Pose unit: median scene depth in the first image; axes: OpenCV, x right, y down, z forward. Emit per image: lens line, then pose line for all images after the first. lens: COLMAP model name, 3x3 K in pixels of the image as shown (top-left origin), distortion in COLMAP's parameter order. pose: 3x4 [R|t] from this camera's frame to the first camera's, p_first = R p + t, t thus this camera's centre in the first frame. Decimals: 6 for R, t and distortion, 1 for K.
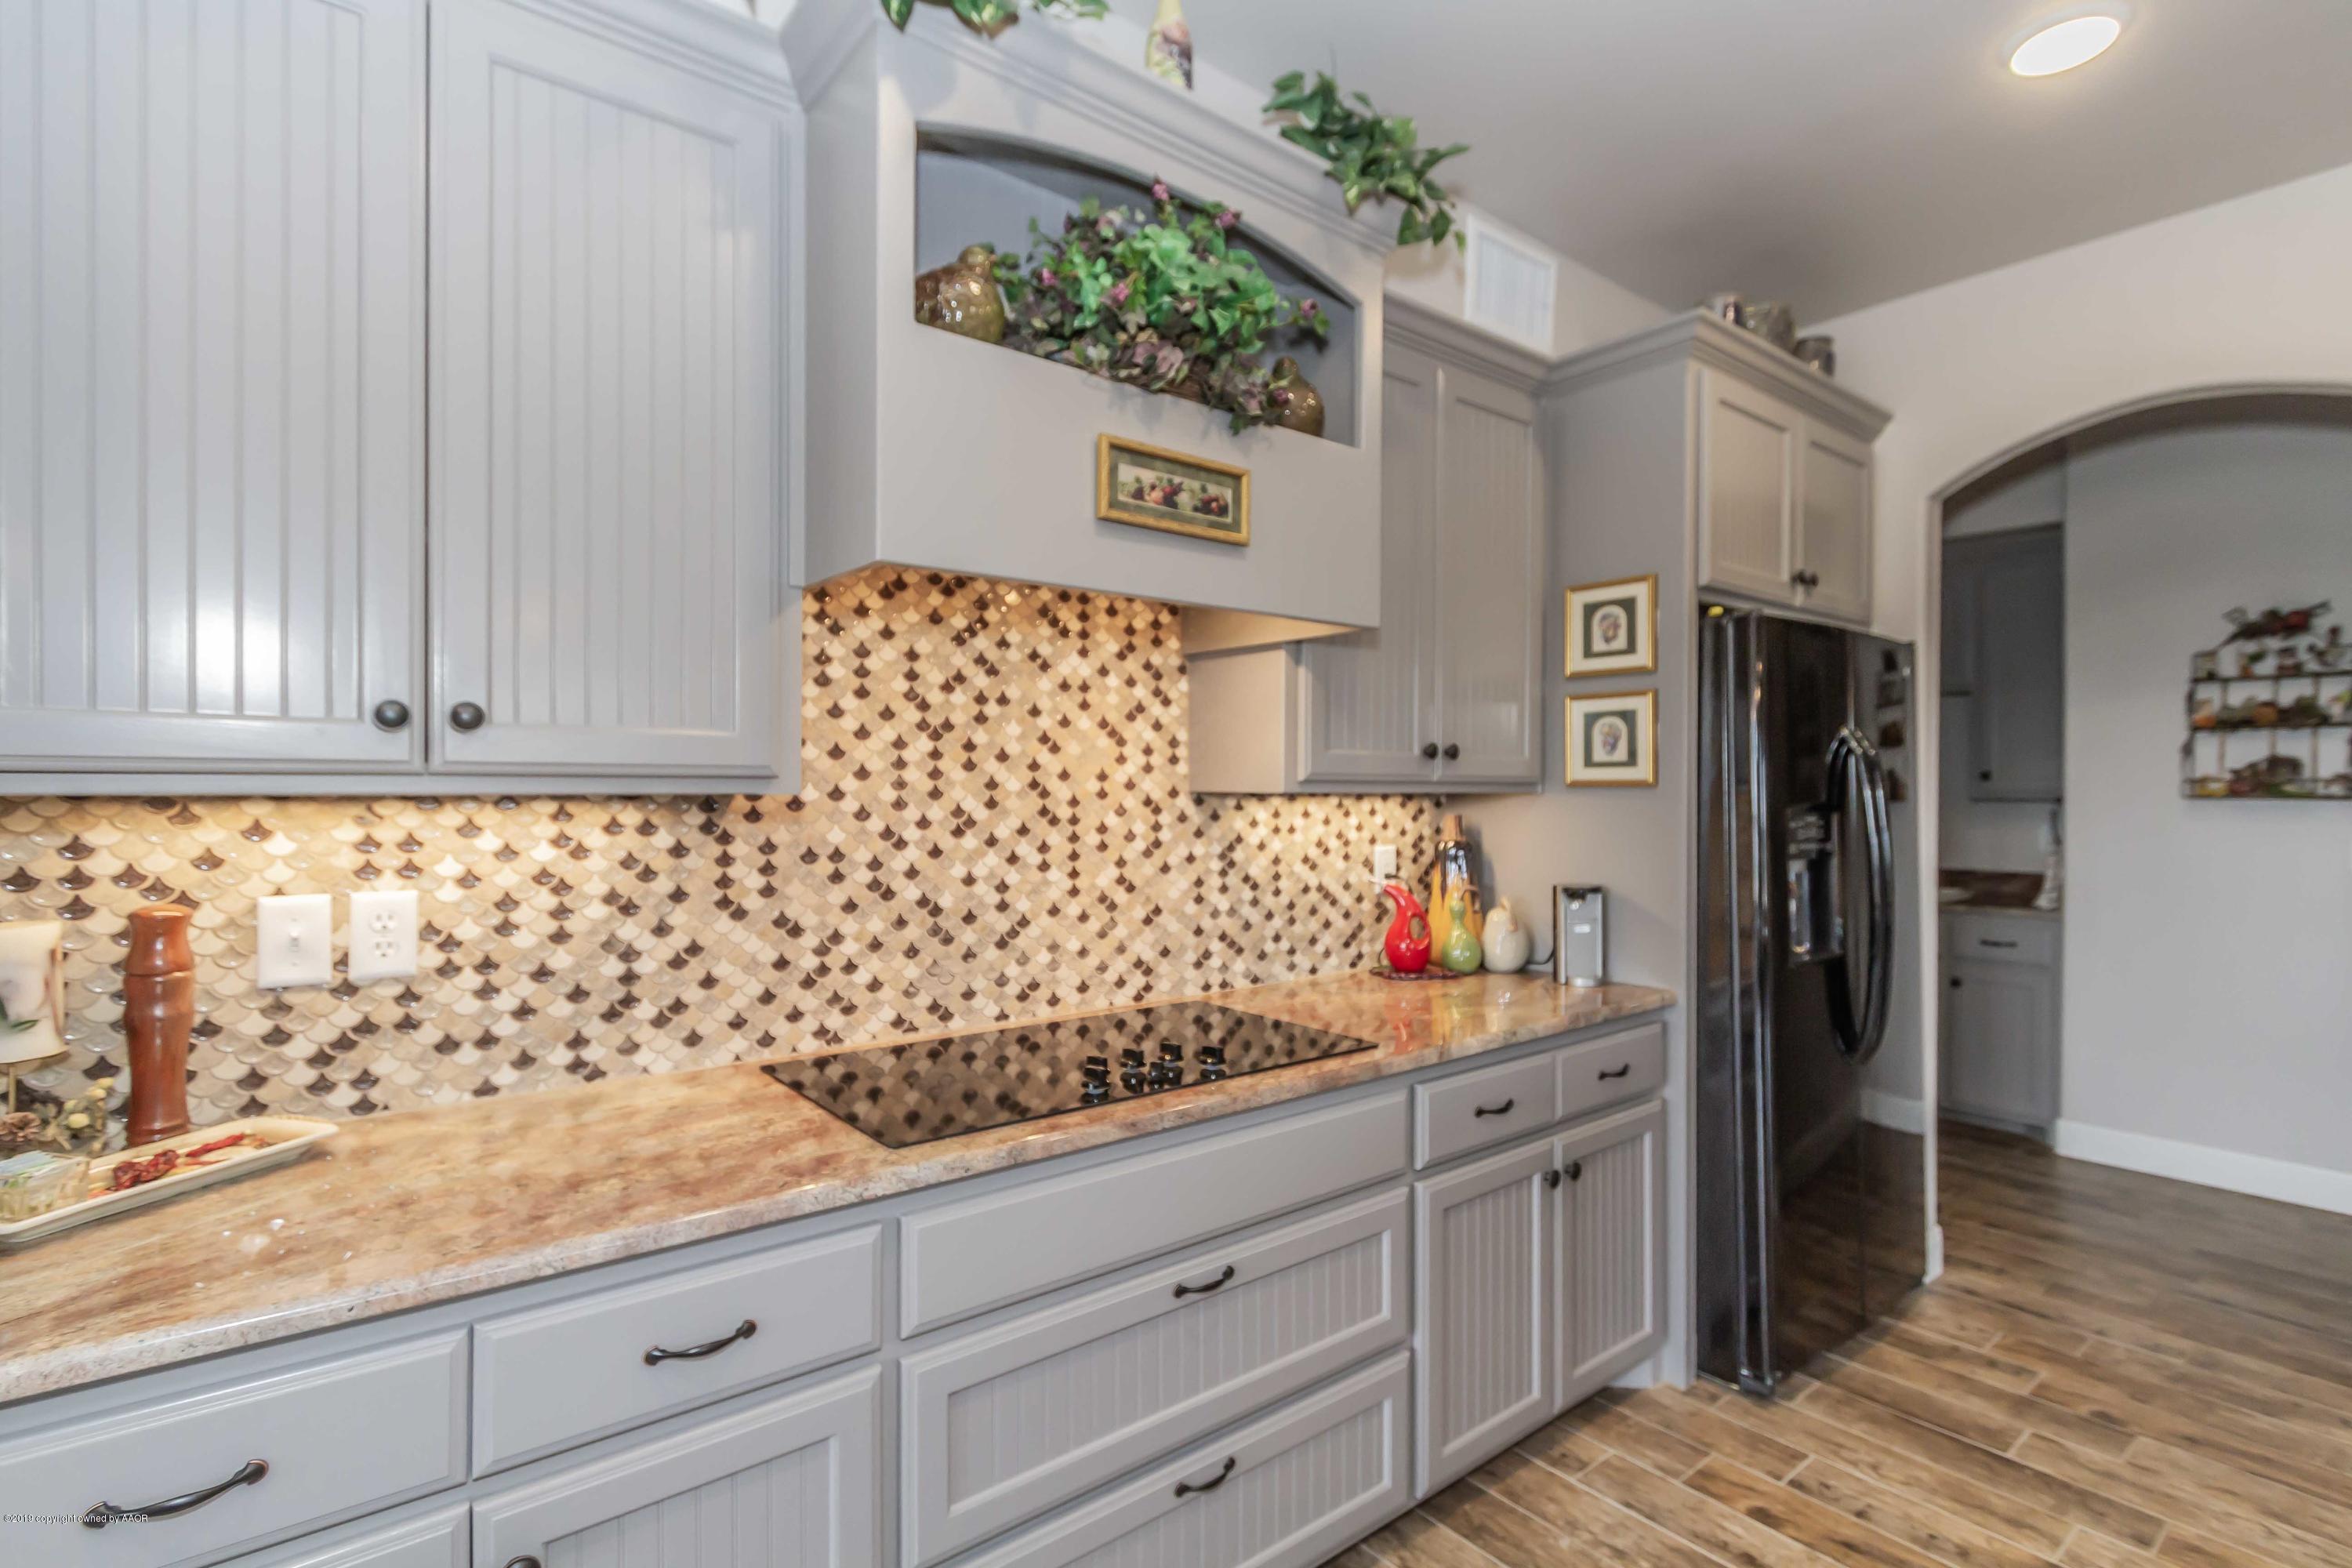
lens RADIAL K [[1084.3, 0, 1184.6], [0, 1084.3, 789.7], [0, 0, 1]] dist [-0.000534, 0.000090]
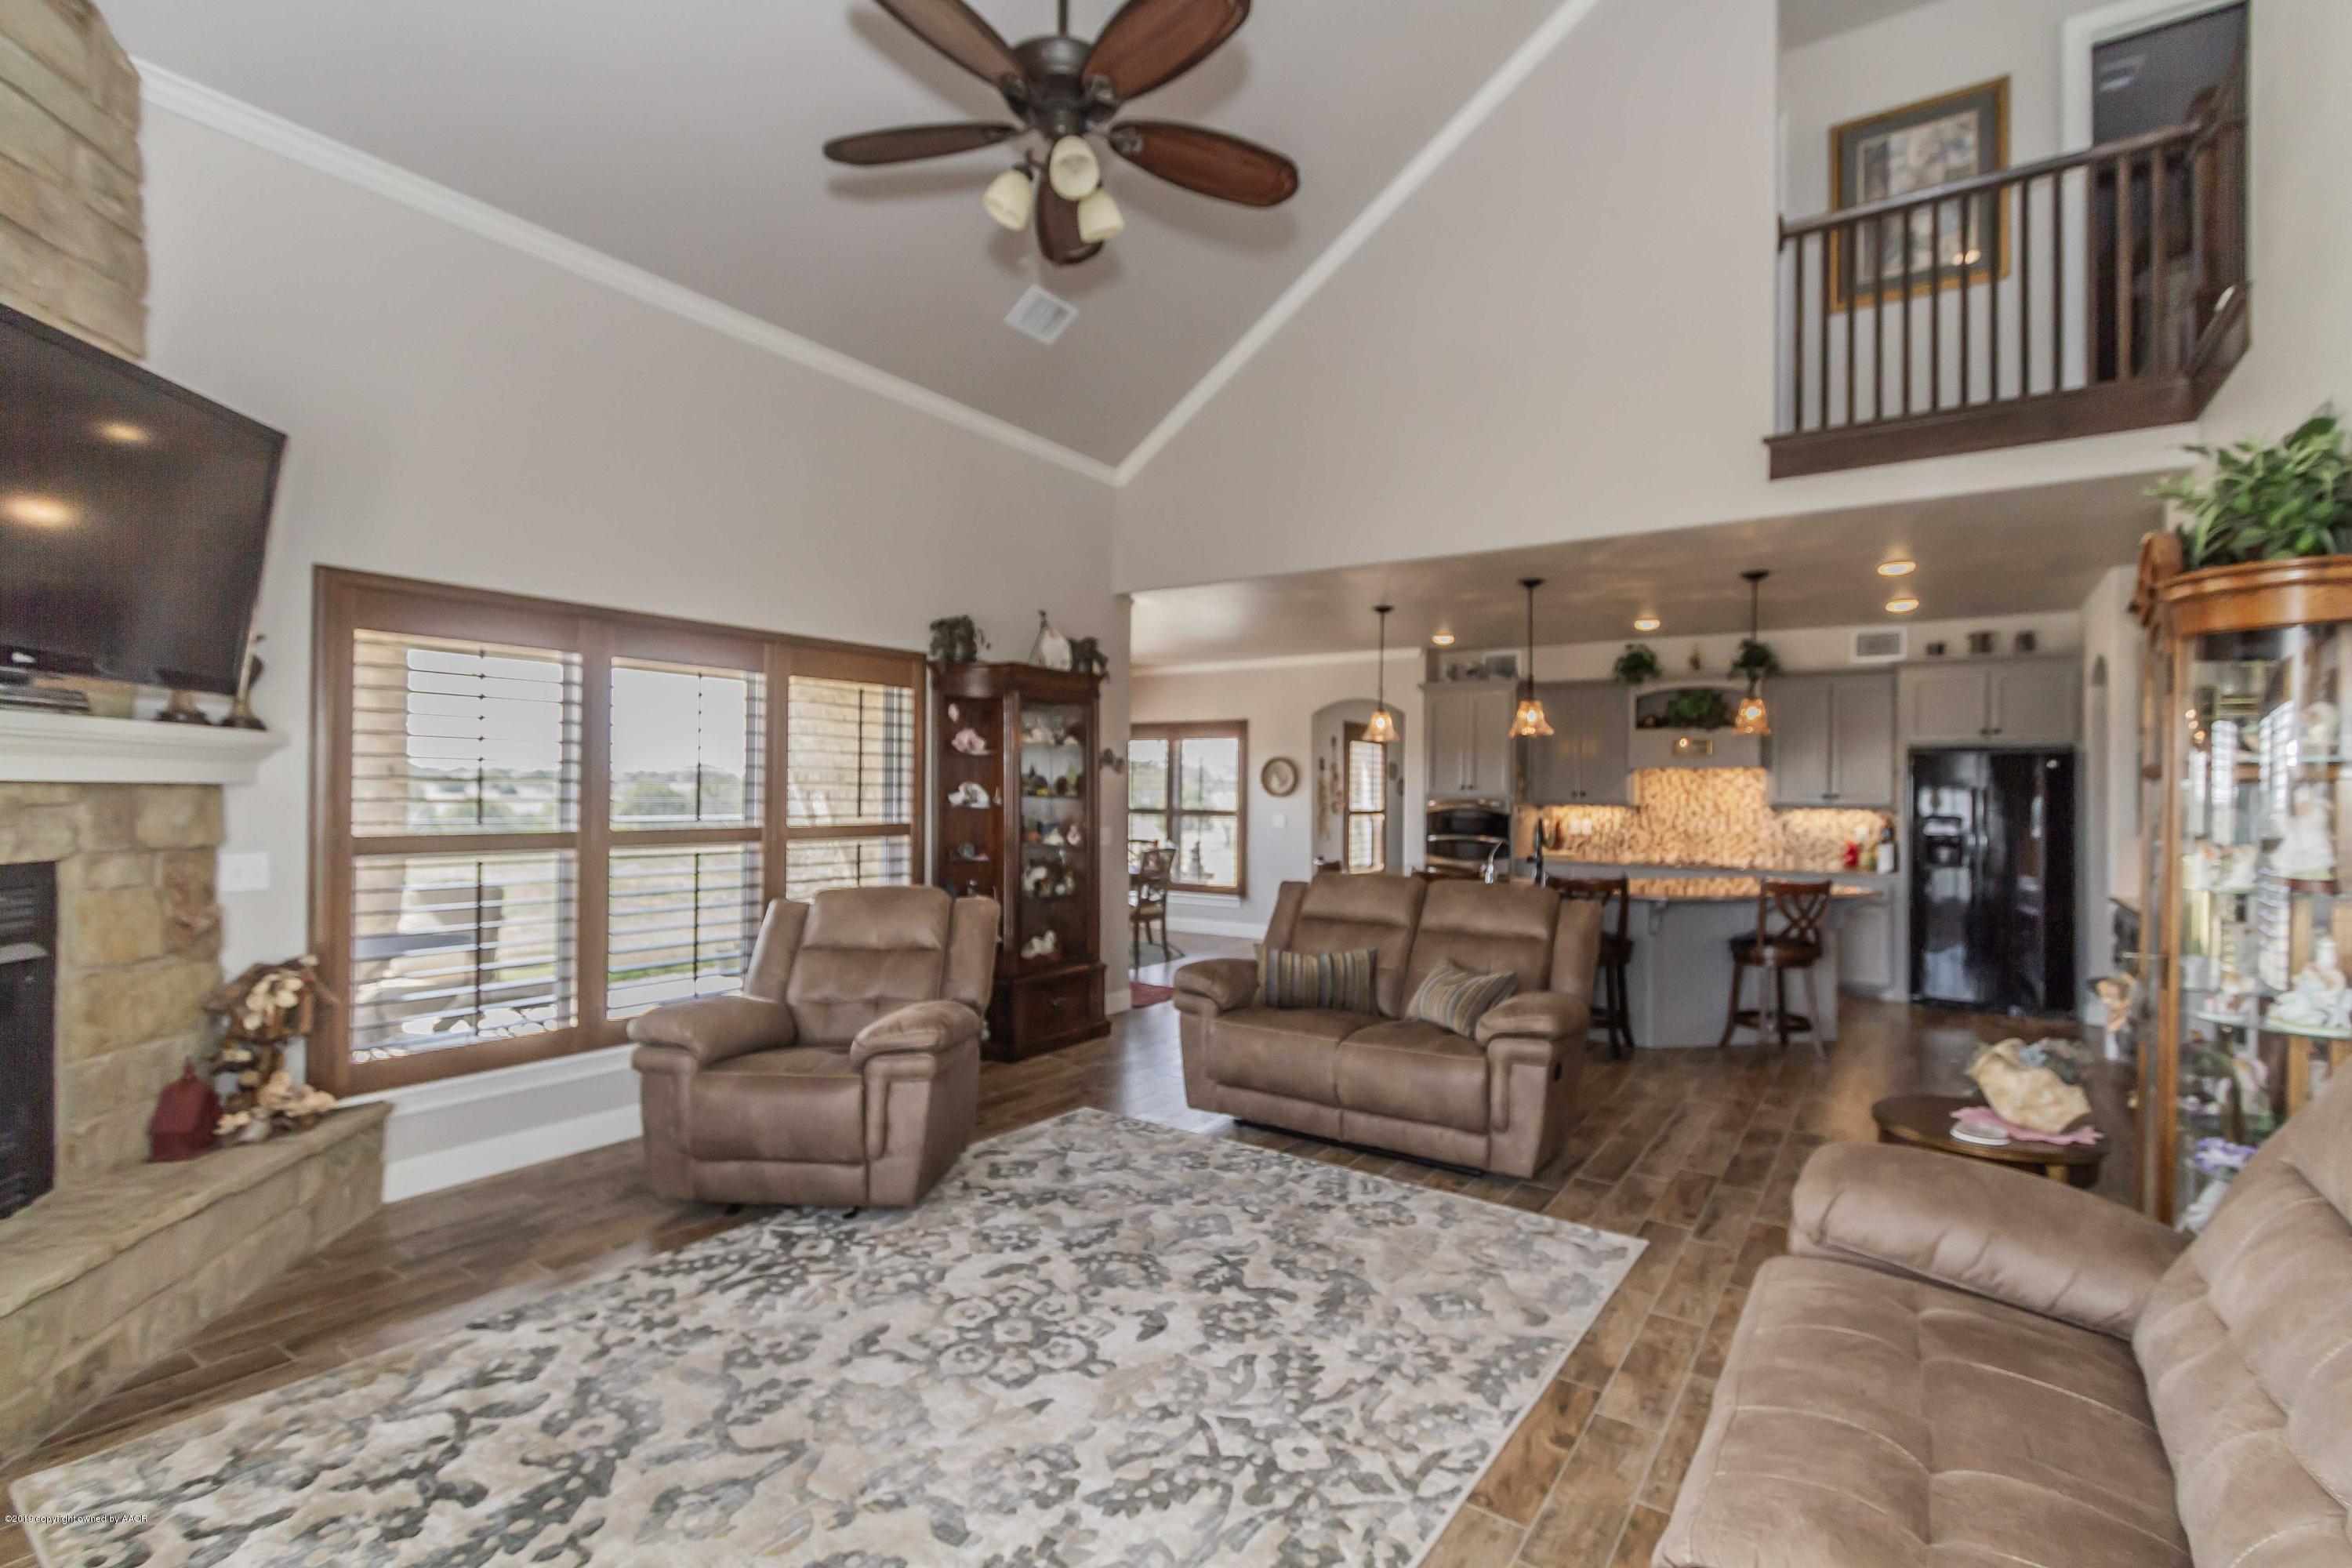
lens RADIAL K [[1084.3, 0, 1184.6], [0, 1084.3, 789.7], [0, 0, 1]] dist [-0.000534, 0.000090]
pose [[0.281009, -0.002084, -0.959703, 3.284526], [-0.007895, 0.999959, -0.004483, -0.027951], [0.959673, 0.008837, 0.280981, -2.116954]]
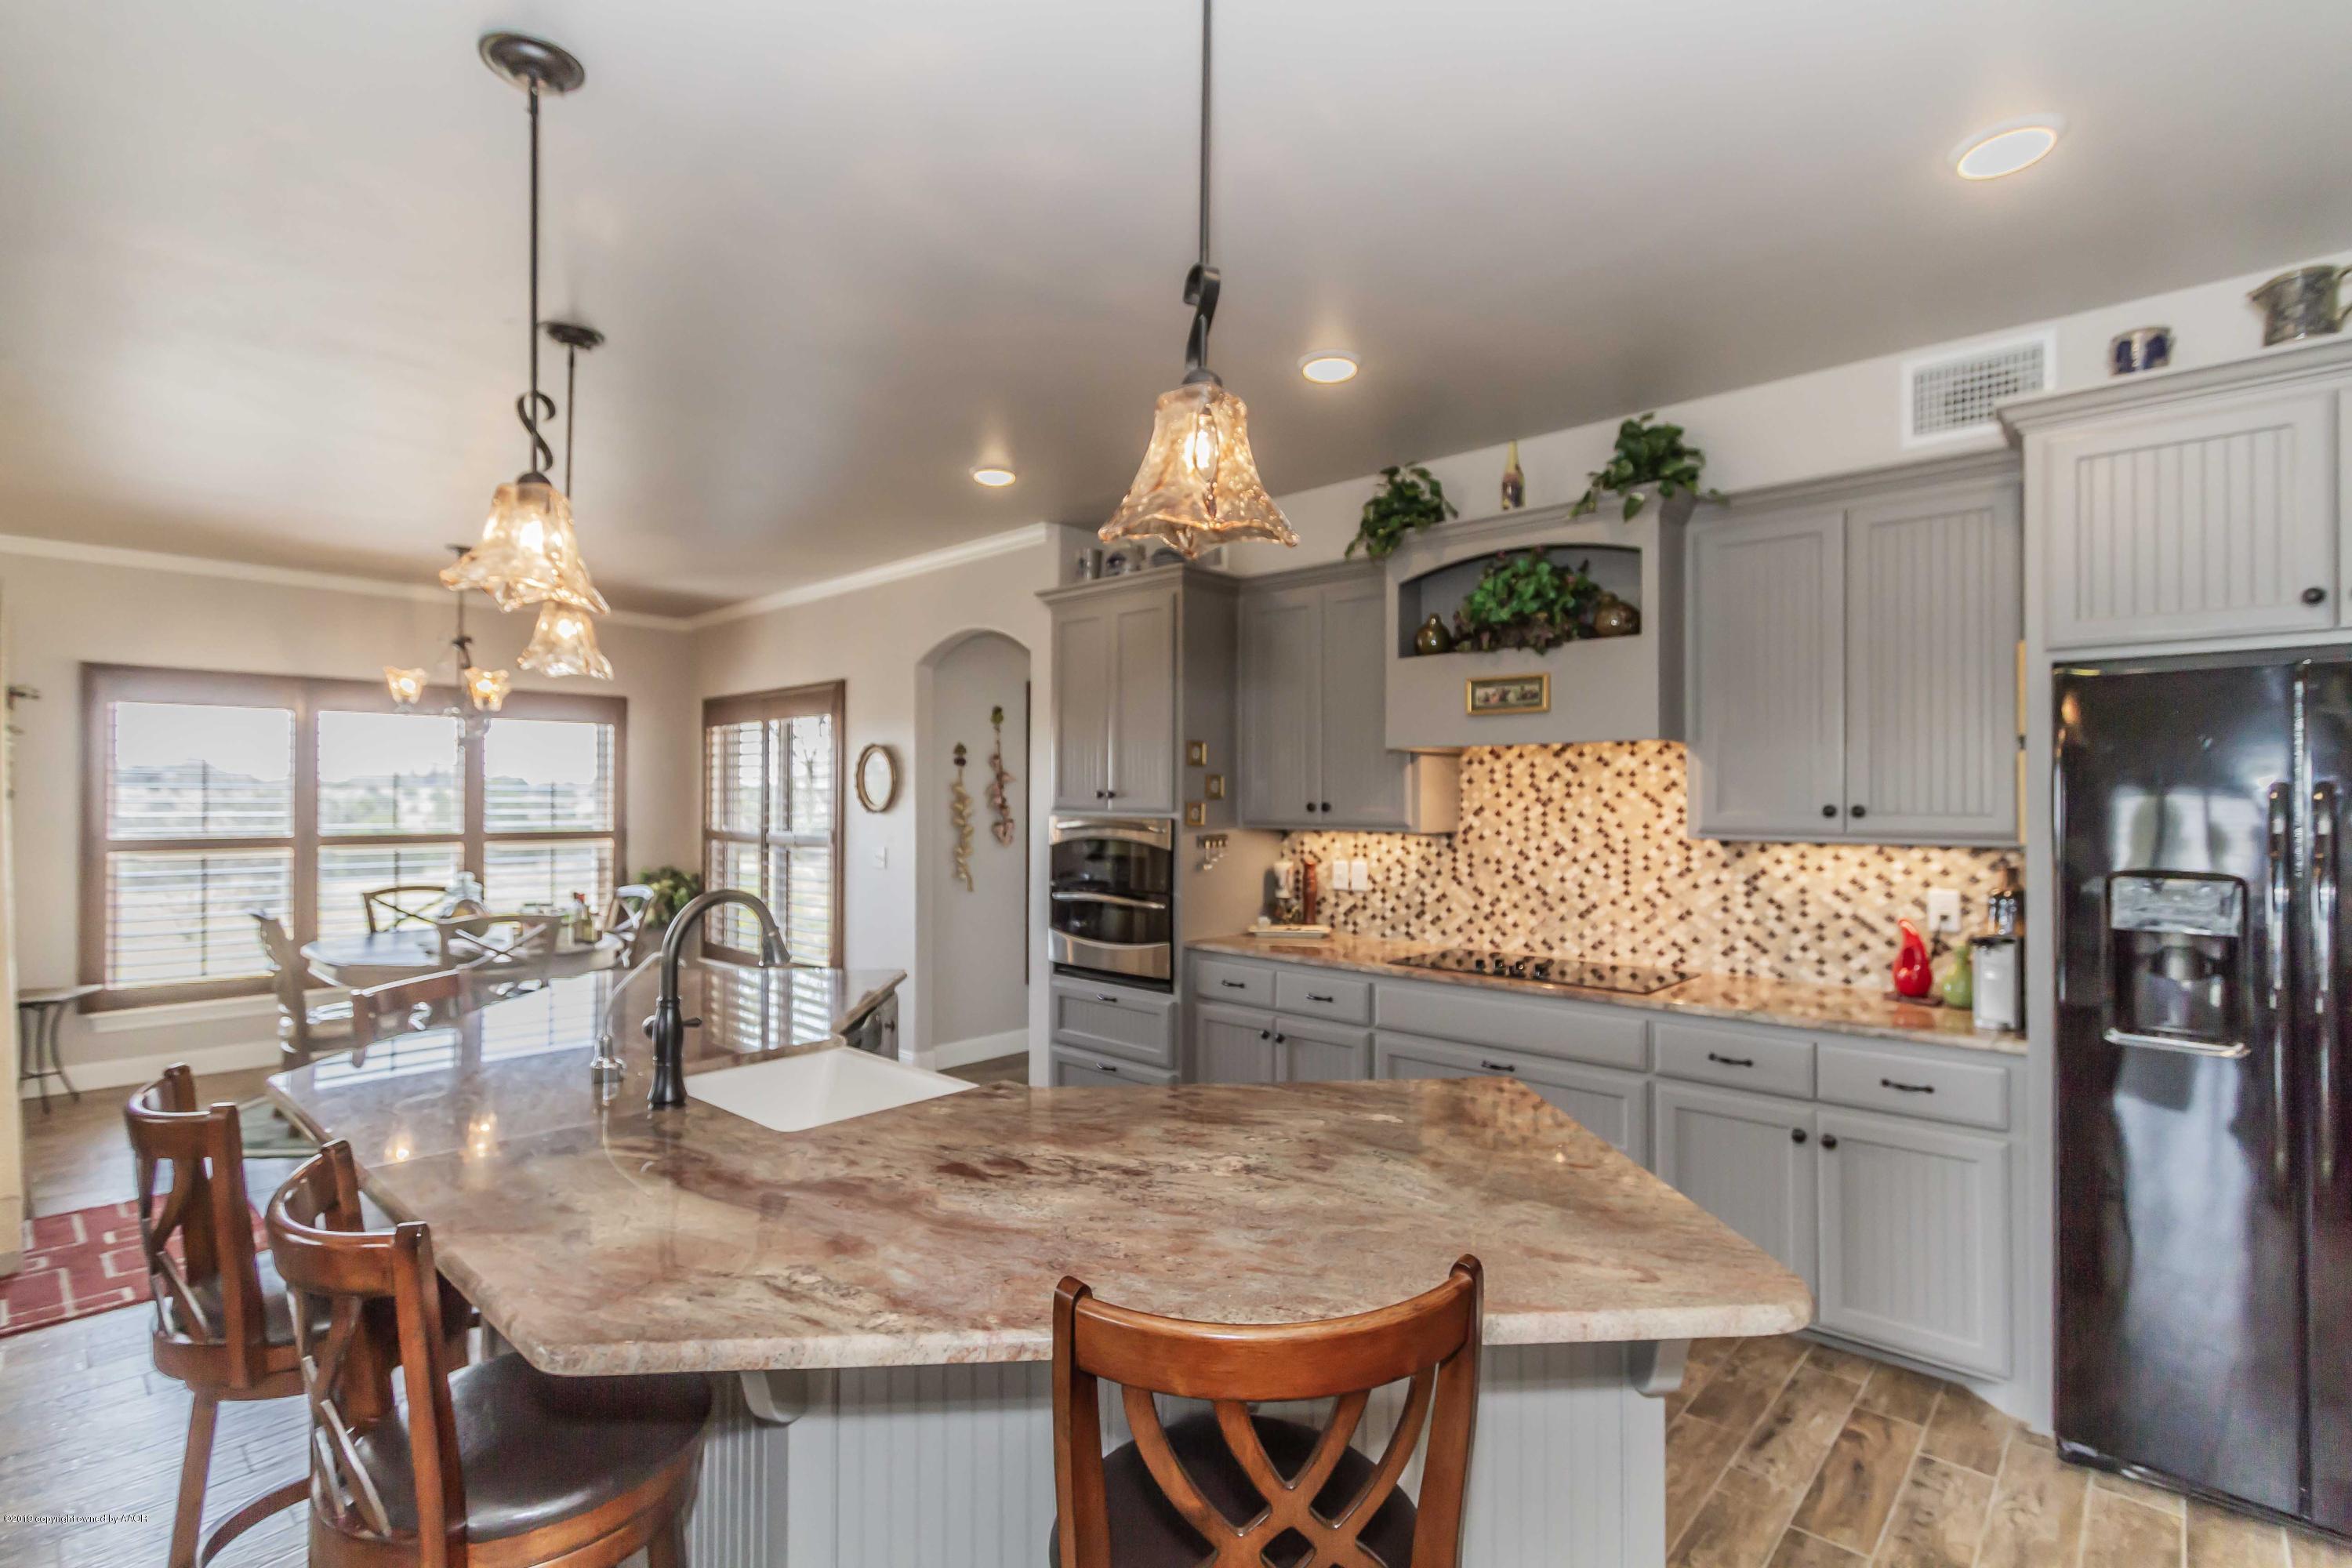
lens RADIAL K [[1084.3, 0, 1184.6], [0, 1084.3, 789.7], [0, 0, 1]] dist [-0.000534, 0.000090]
pose [[0.150023, -0.013816, -0.988586, 1.551911], [-0.005676, 0.999874, -0.014835, -0.042051], [0.988666, 0.007837, 0.149926, 0.050123]]
